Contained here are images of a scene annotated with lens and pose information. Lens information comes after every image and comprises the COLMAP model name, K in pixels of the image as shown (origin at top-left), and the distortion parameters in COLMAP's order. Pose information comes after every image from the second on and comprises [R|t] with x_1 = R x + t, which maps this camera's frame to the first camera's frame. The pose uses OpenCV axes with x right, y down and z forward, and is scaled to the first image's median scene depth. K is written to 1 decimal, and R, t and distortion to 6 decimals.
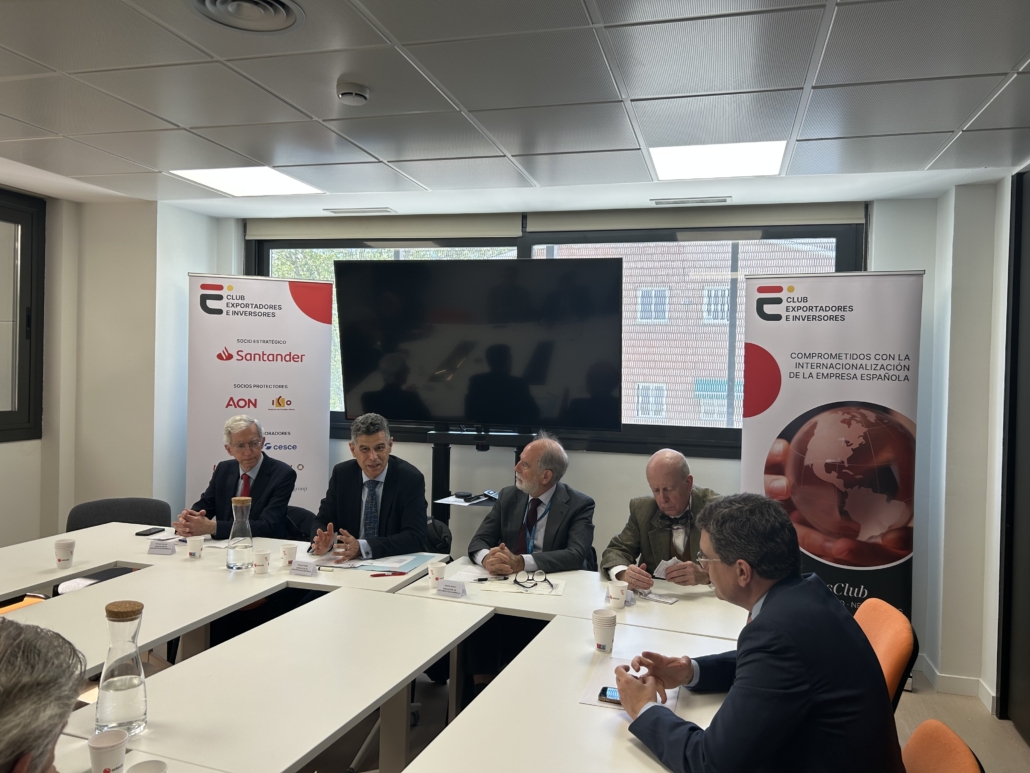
lens RADIAL K [[777.8, 0, 520.5], [0, 777.8, 376.0], [0, 0, 1]] dist [0.019139, 0.001370]
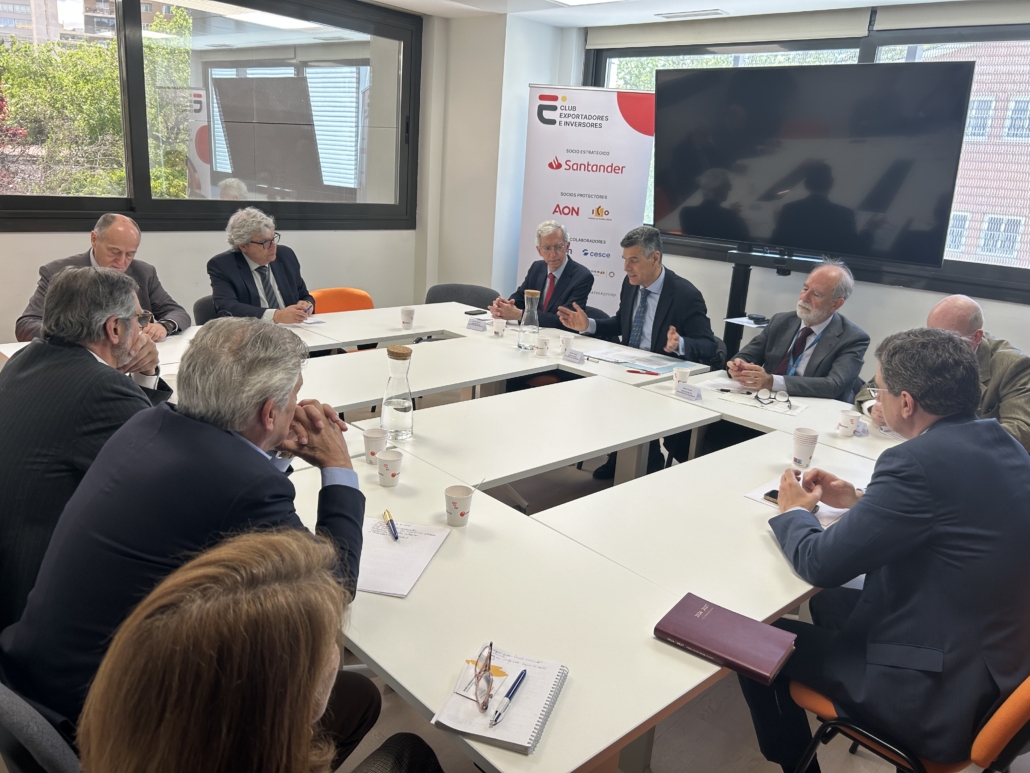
lens RADIAL K [[778.6, 0, 515.2], [0, 778.6, 397.8], [0, 0, 1]] dist [0.002661, -0.000442]
pose [[0.882760, 0.168015, -0.438754, 0.121514], [-0.052054, 0.963097, 0.264074, 0.003618], [0.466931, -0.210275, 0.858929, -0.036297]]
